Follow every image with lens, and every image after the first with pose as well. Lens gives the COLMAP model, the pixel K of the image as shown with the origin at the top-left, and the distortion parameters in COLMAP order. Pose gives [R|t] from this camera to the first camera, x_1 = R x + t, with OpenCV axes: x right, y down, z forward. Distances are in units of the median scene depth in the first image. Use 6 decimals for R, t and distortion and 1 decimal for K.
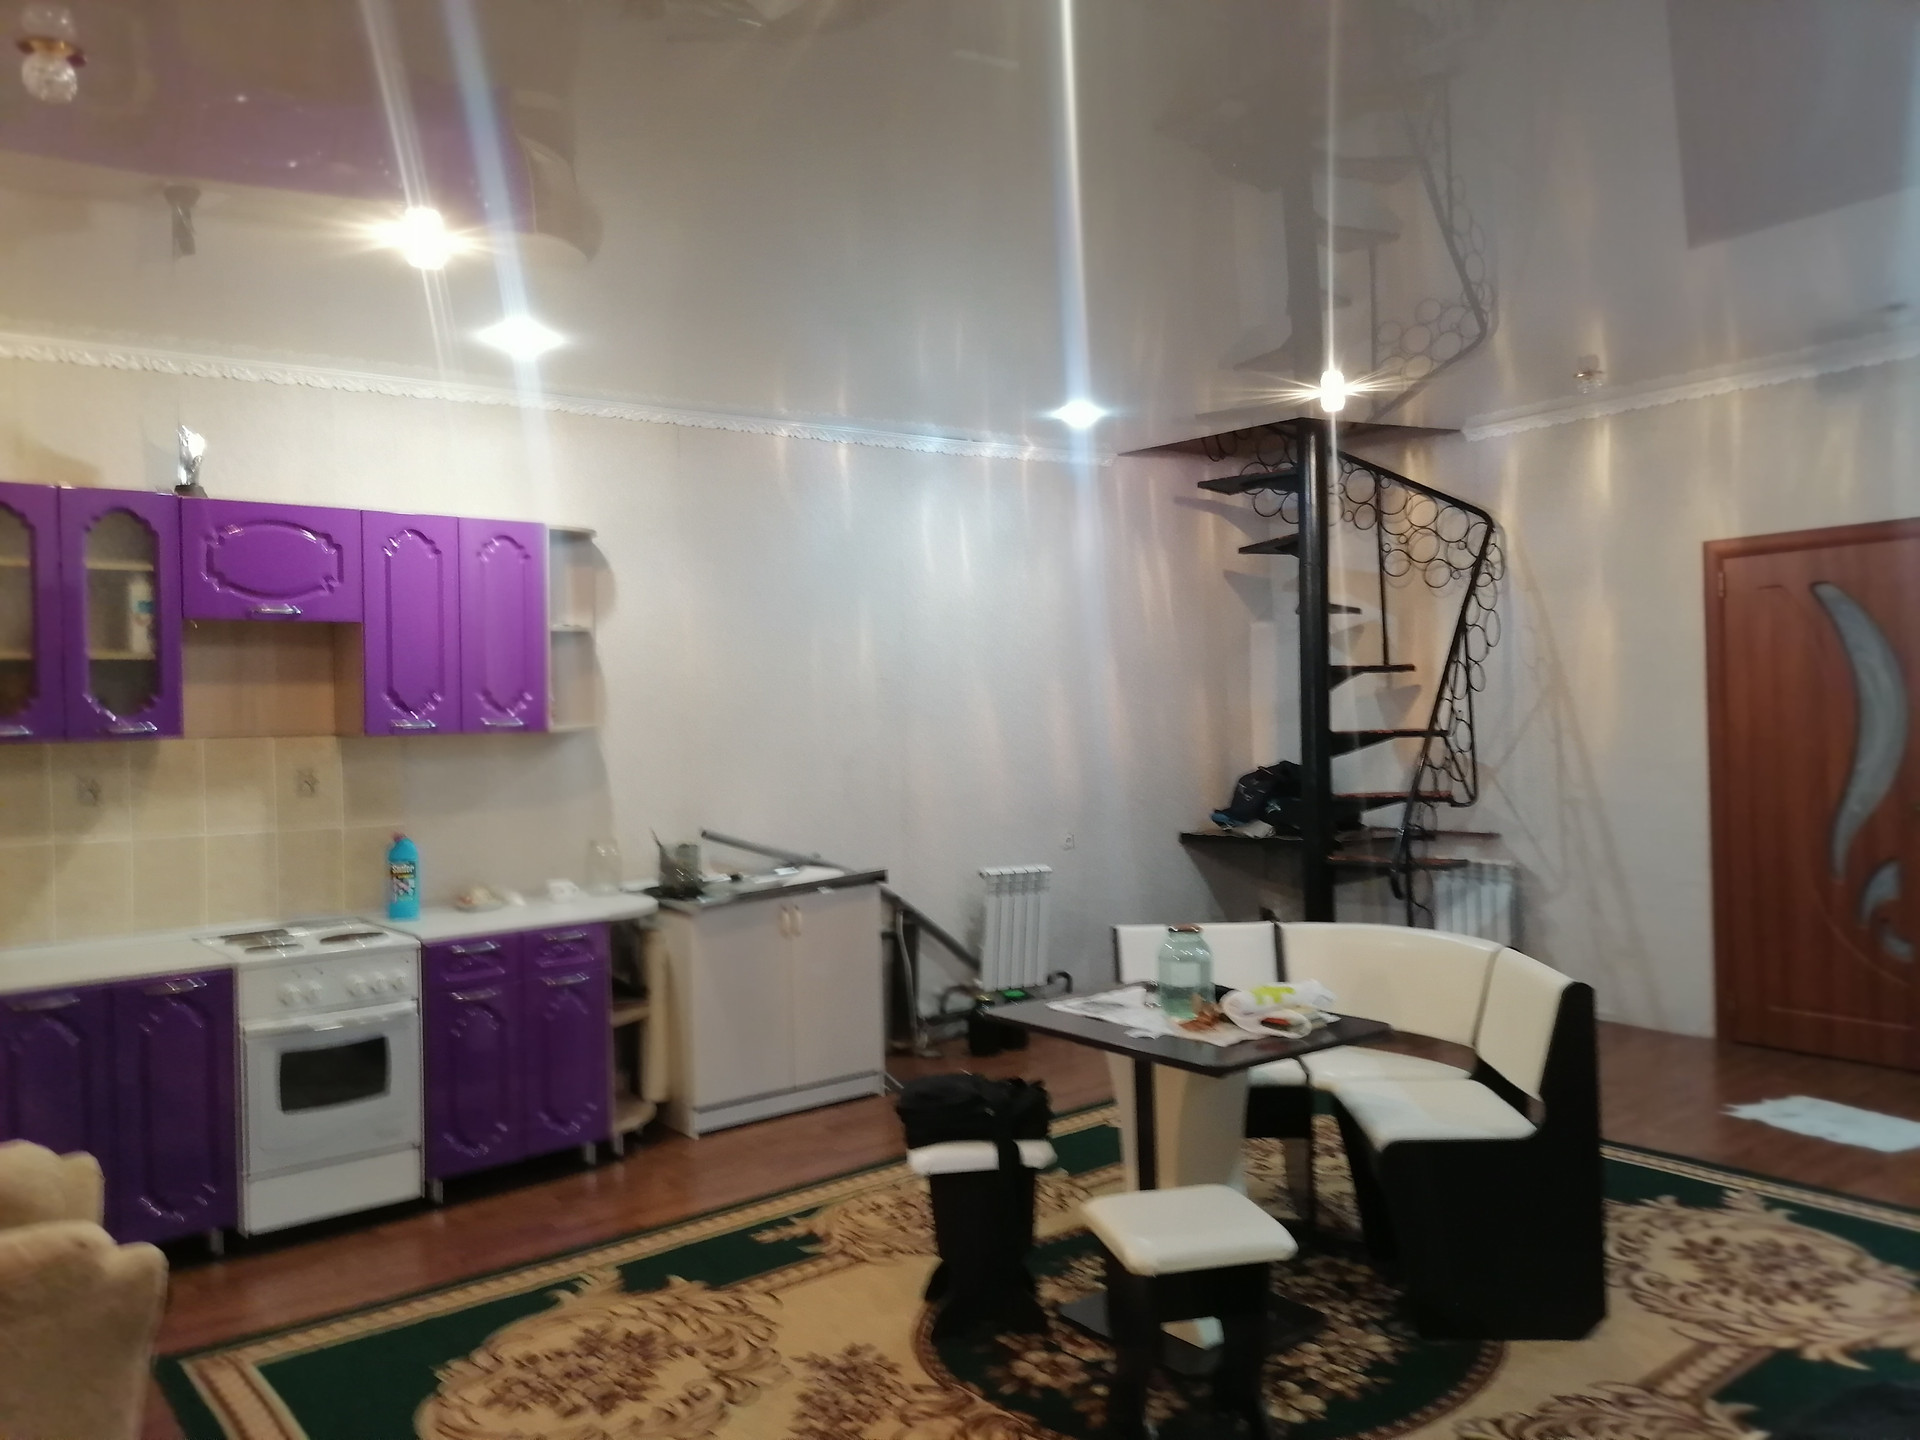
lens RADIAL K [[1431.6, 0, 960.0], [0, 1431.6, 720.0], [0, 0, 1]] dist [0.083004, 0.000727]
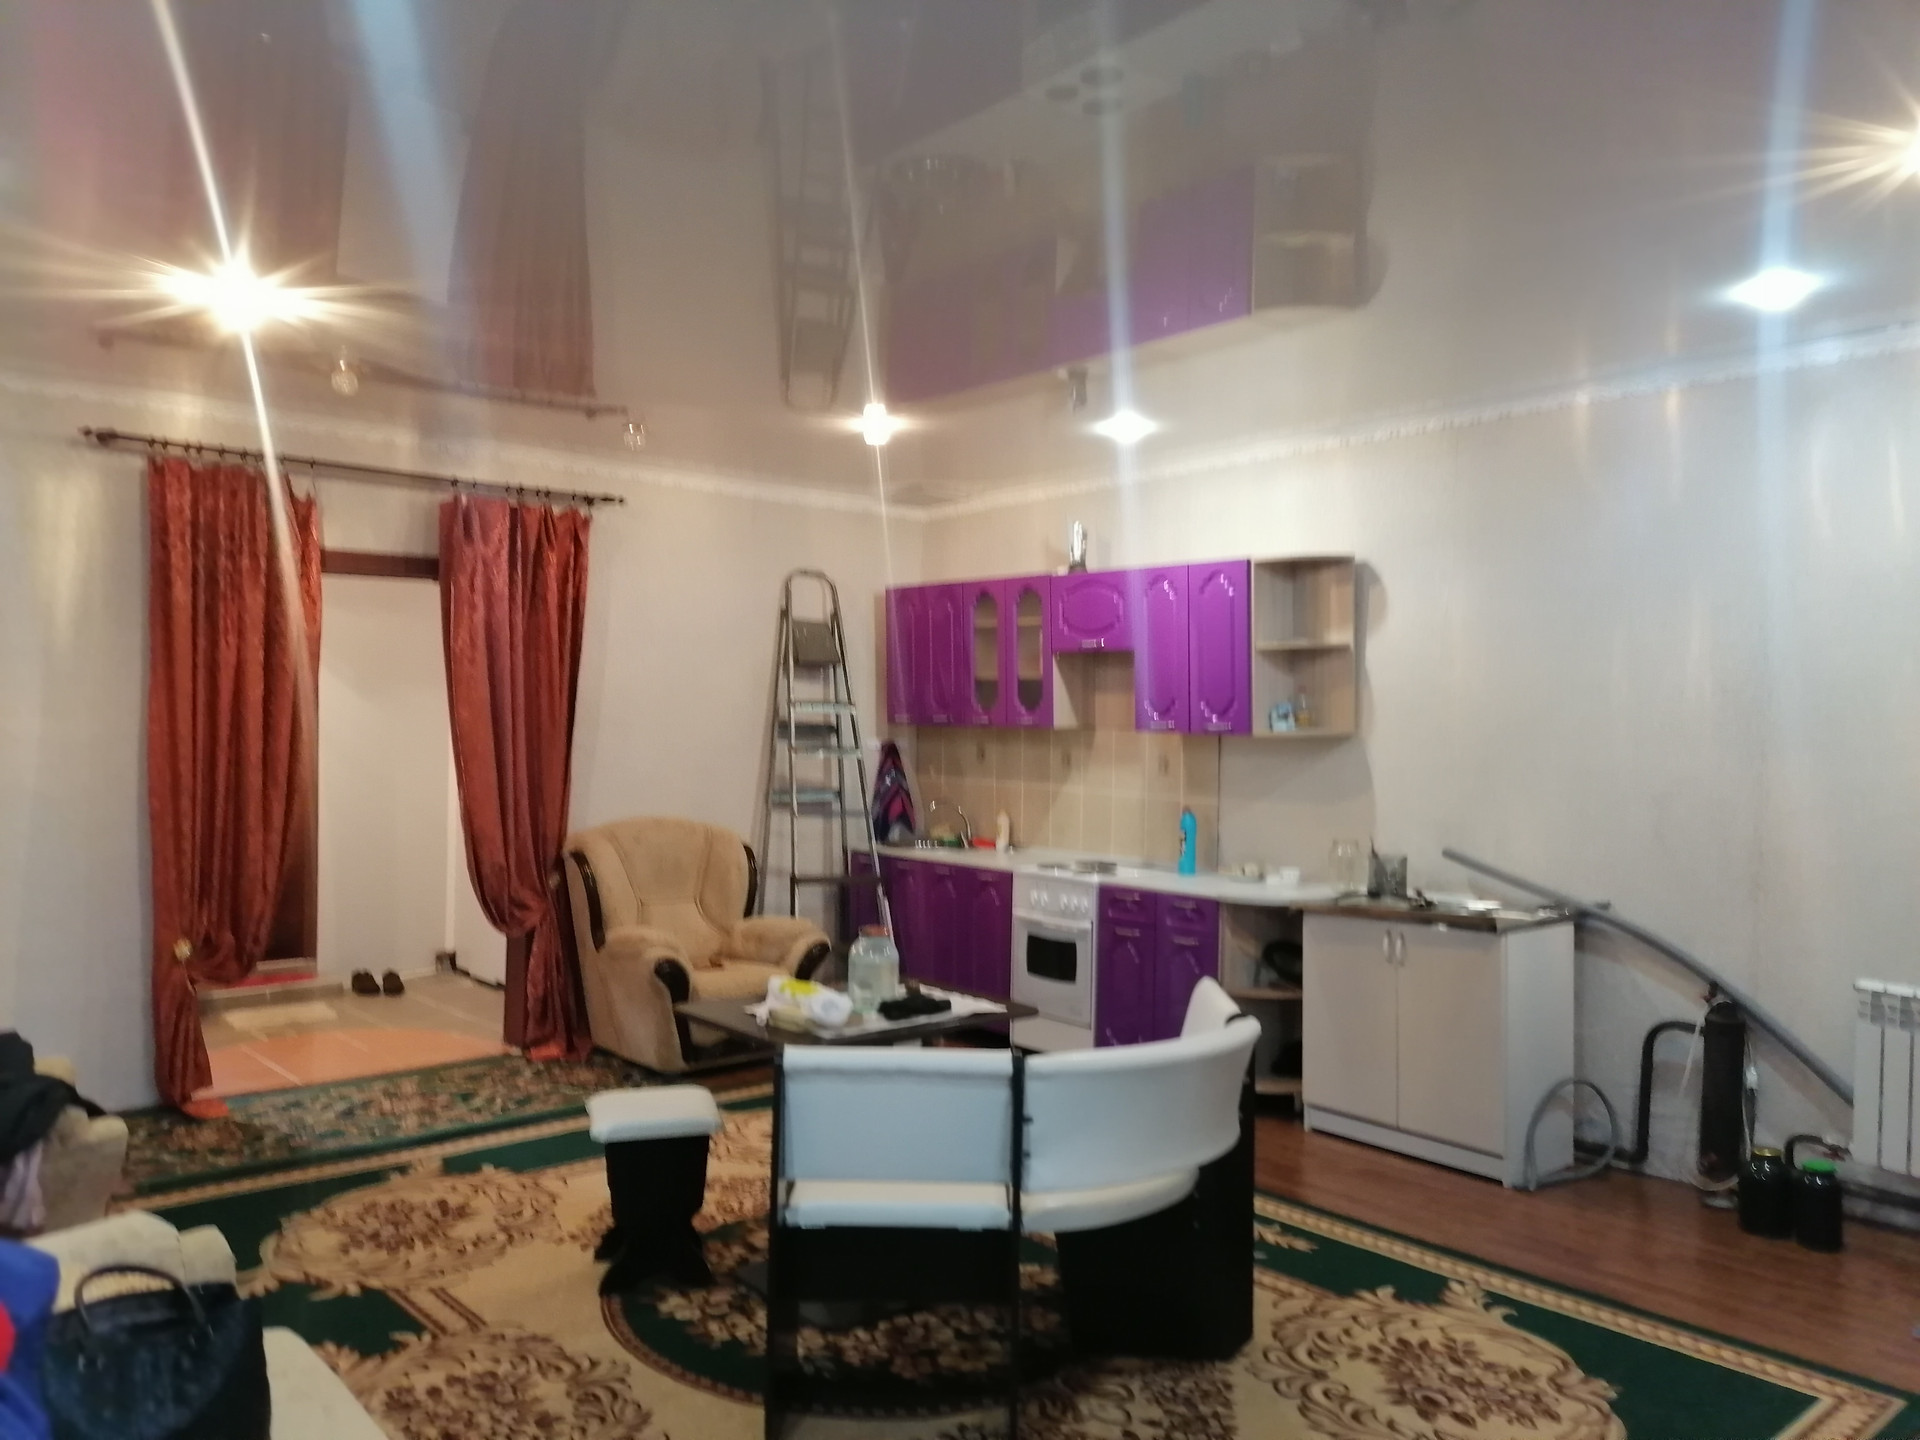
lens RADIAL K [[1431.6, 0, 960.0], [0, 1431.6, 720.0], [0, 0, 1]] dist [0.083004, 0.000727]
pose [[0.059784, 0.028974, -0.997791, 0.875742], [-0.021719, 0.999380, 0.027719, -0.032150], [0.997975, 0.020013, 0.060376, 0.707209]]
